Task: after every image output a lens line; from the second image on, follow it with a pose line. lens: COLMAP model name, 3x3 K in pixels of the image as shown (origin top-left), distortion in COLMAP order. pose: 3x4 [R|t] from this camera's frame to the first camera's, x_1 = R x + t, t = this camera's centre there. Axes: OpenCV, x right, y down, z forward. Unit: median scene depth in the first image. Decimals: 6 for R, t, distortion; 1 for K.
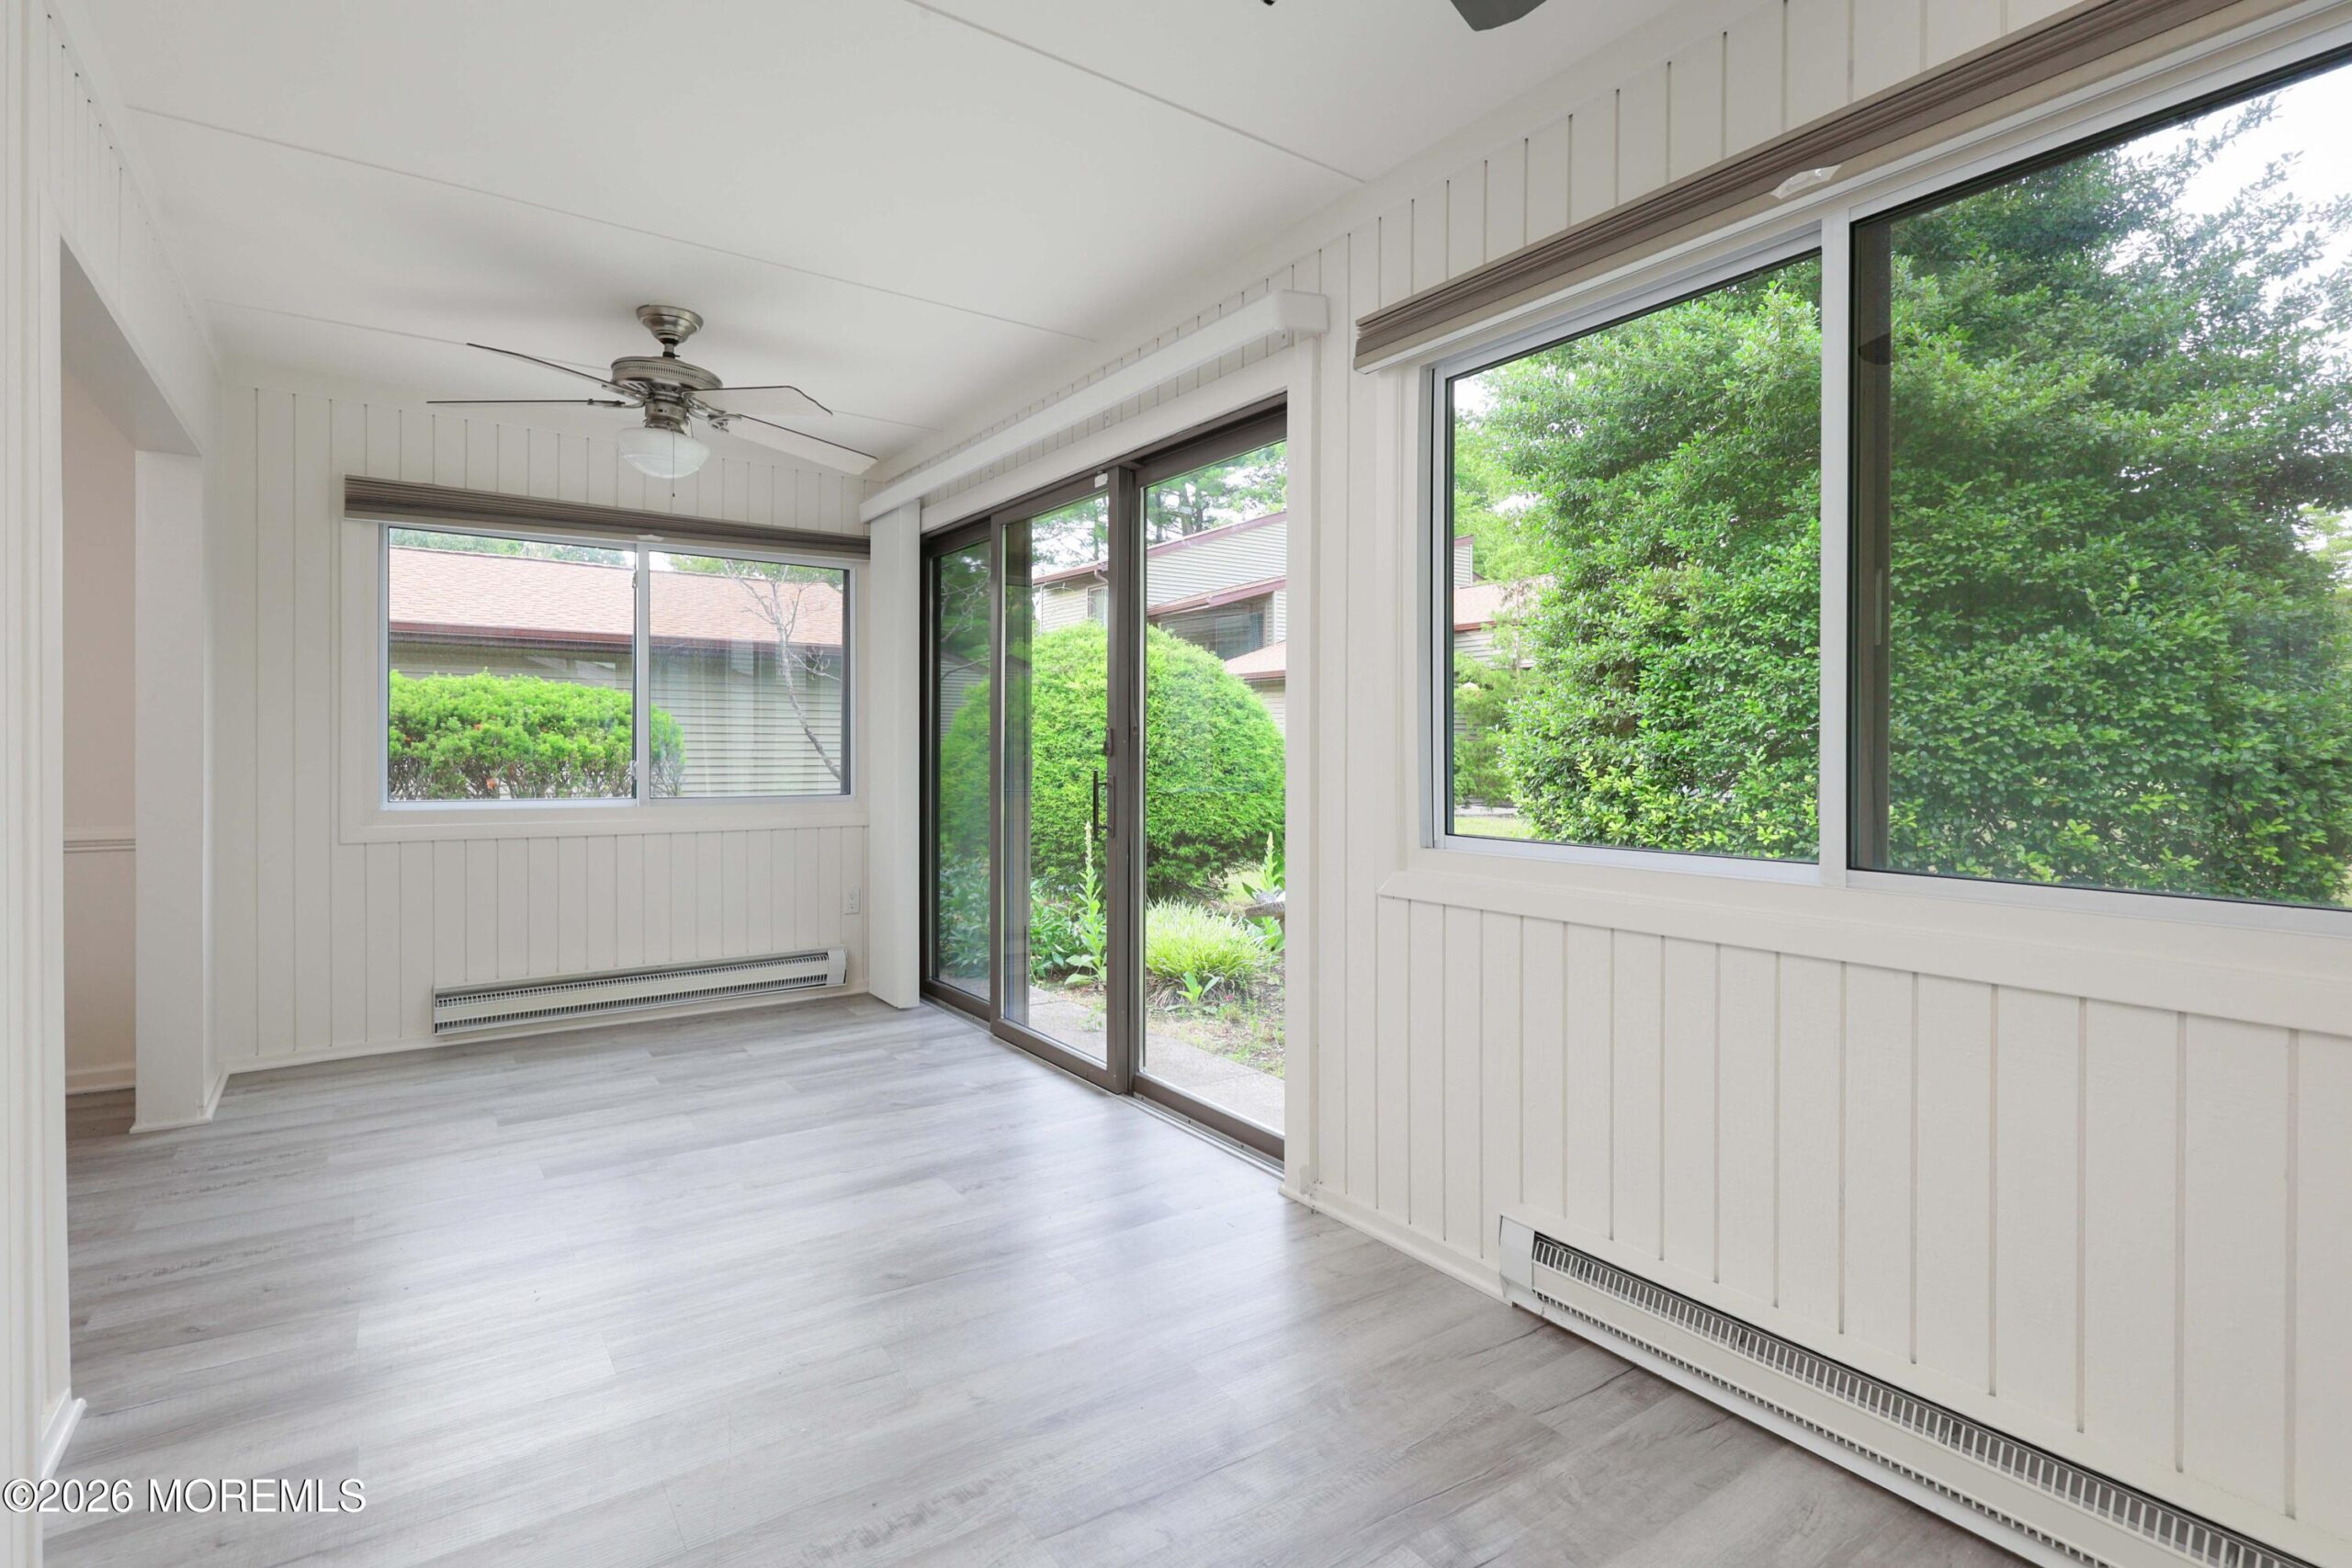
lens RADIAL K [[1124.3, 0, 1176.0], [0, 1124.3, 784.0], [0, 0, 1]] dist [0.003645, 0.000349]
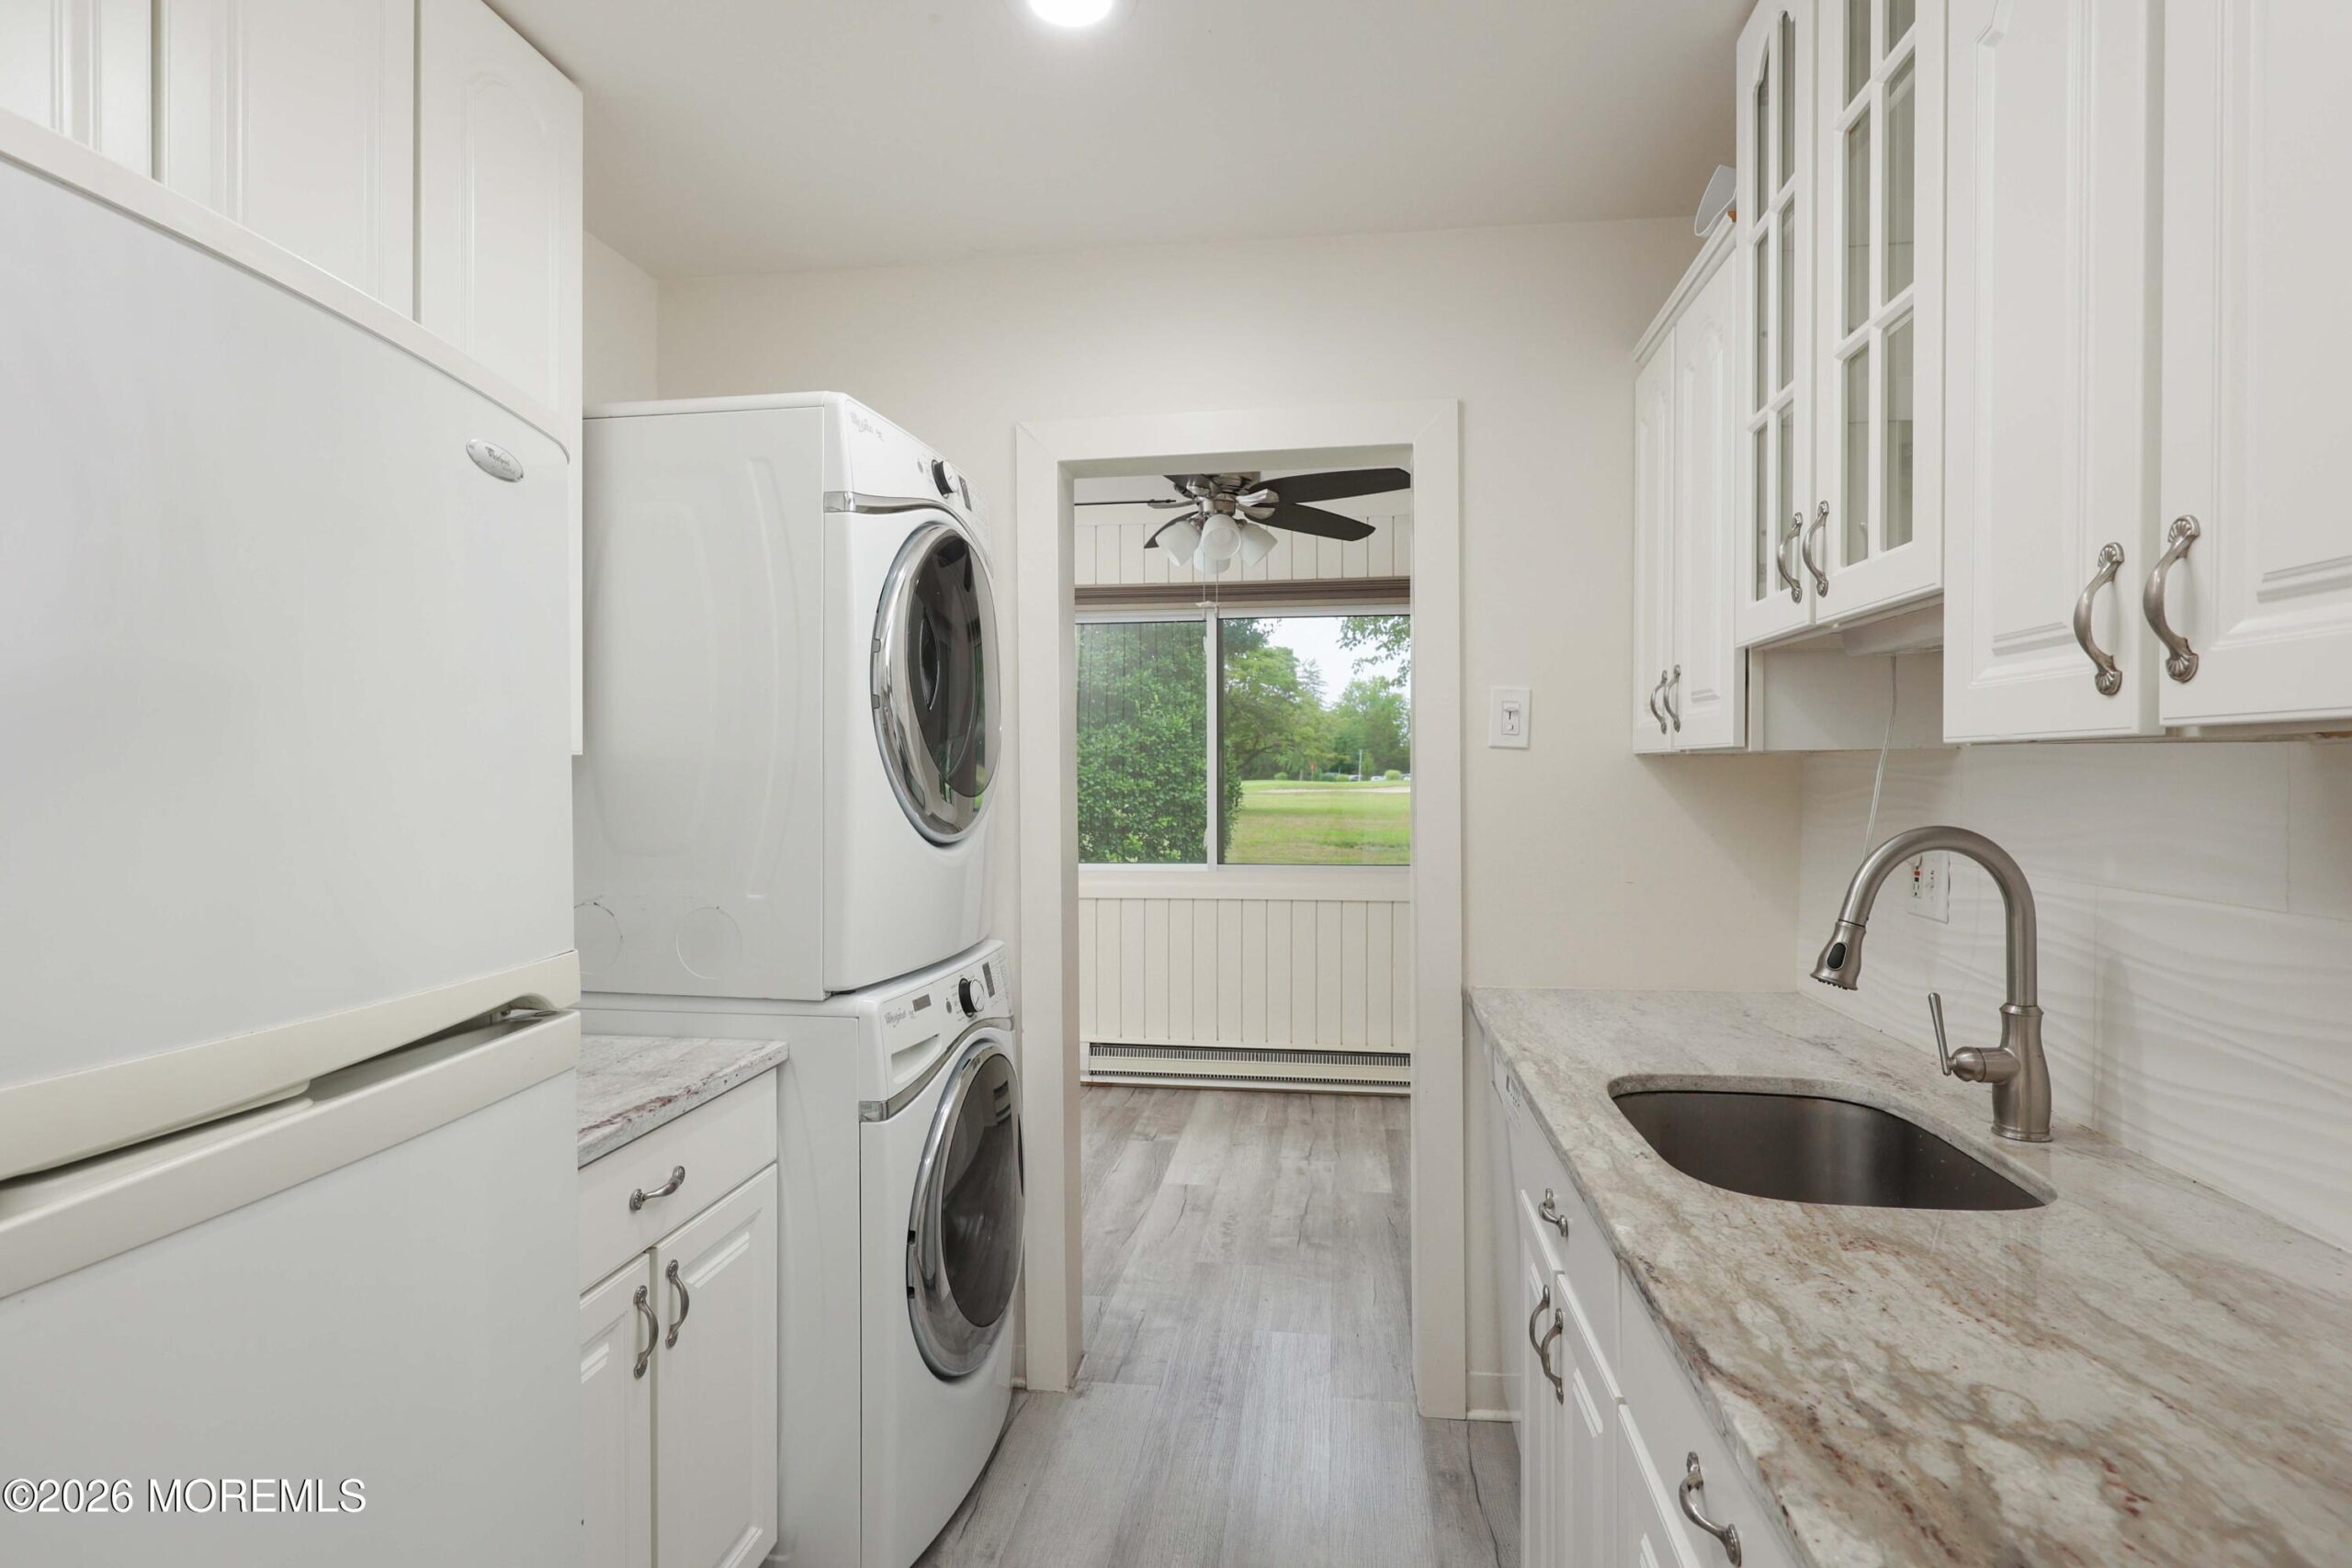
lens RADIAL K [[1182.0, 0, 1151.4], [0, 1182.0, 785.1], [0, 0, 1]] dist [-0.000096, 0.001162]
pose [[0.686519, -0.015849, 0.726939, -0.504214], [0.028253, 0.999589, -0.004888, -0.033694], [-0.726563, 0.023893, 0.686684, -0.266407]]
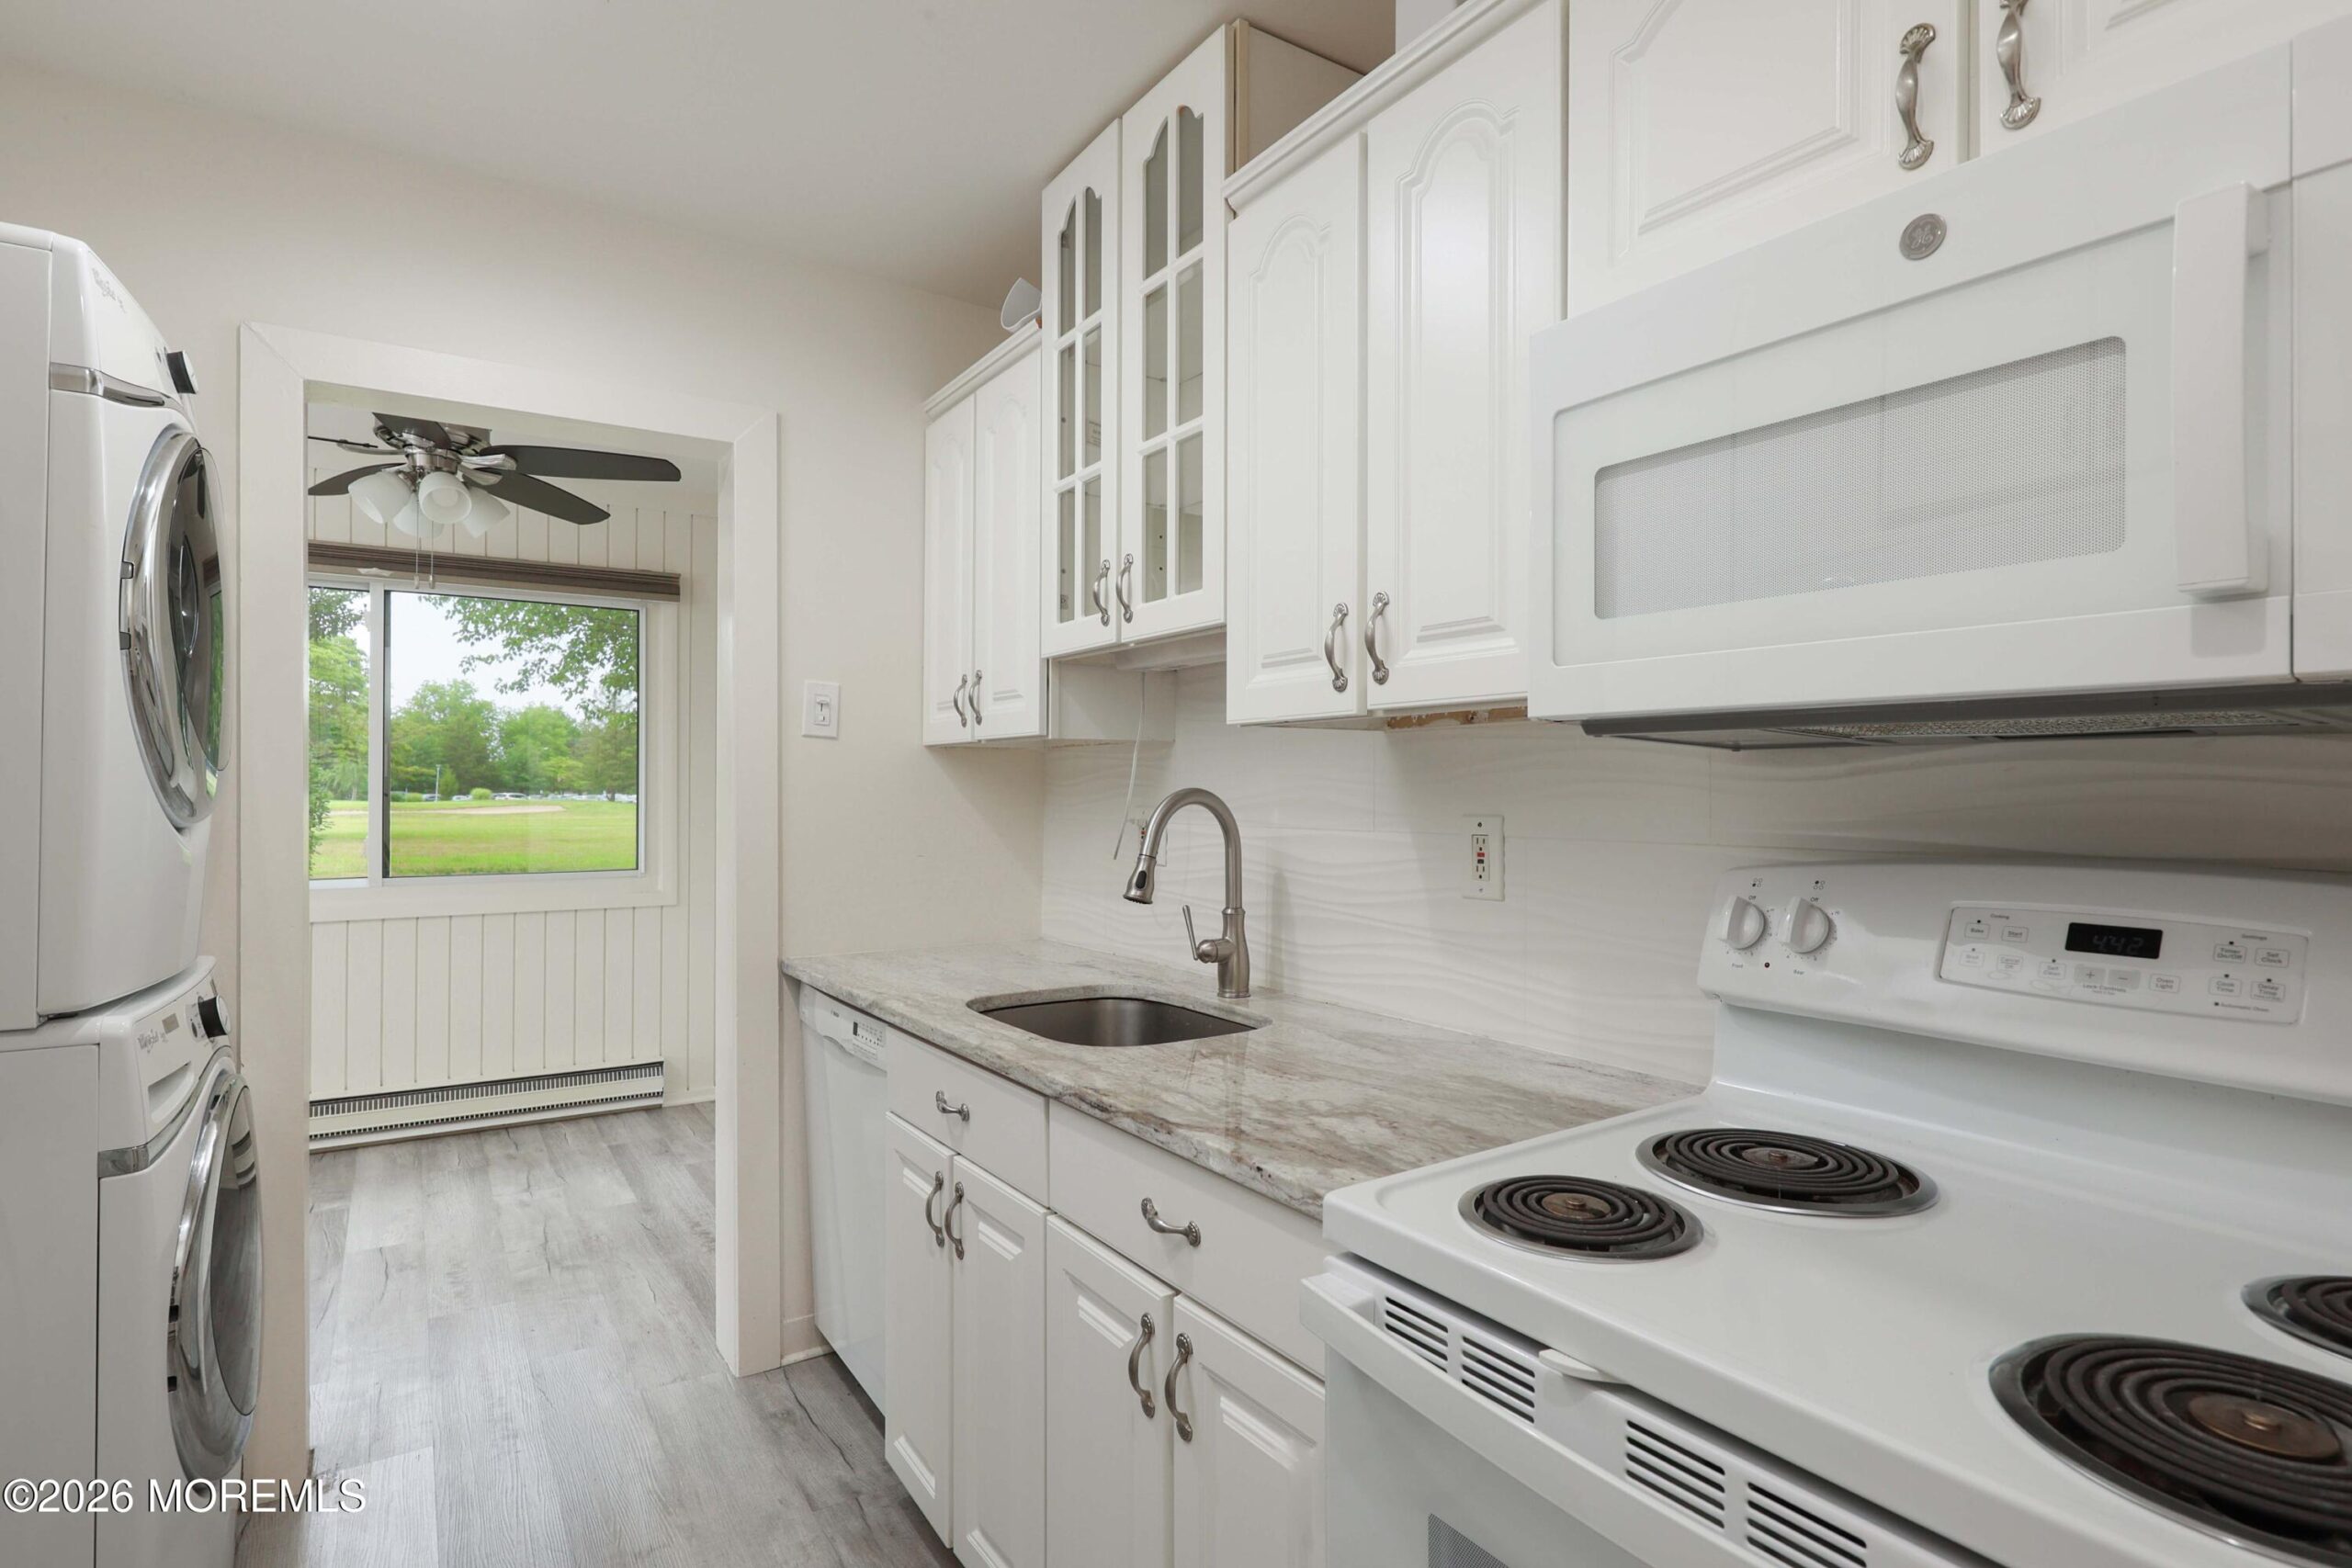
lens RADIAL K [[1197.8, 0, 1176.0], [0, 1197.8, 784.0], [0, 0, 1]] dist [0.001546, 0.000071]
pose [[0.027087, 0.001232, 0.999632, -0.580078], [0.026968, 0.999634, -0.001963, -0.021564], [-0.999269, 0.027011, 0.027043, -0.217865]]
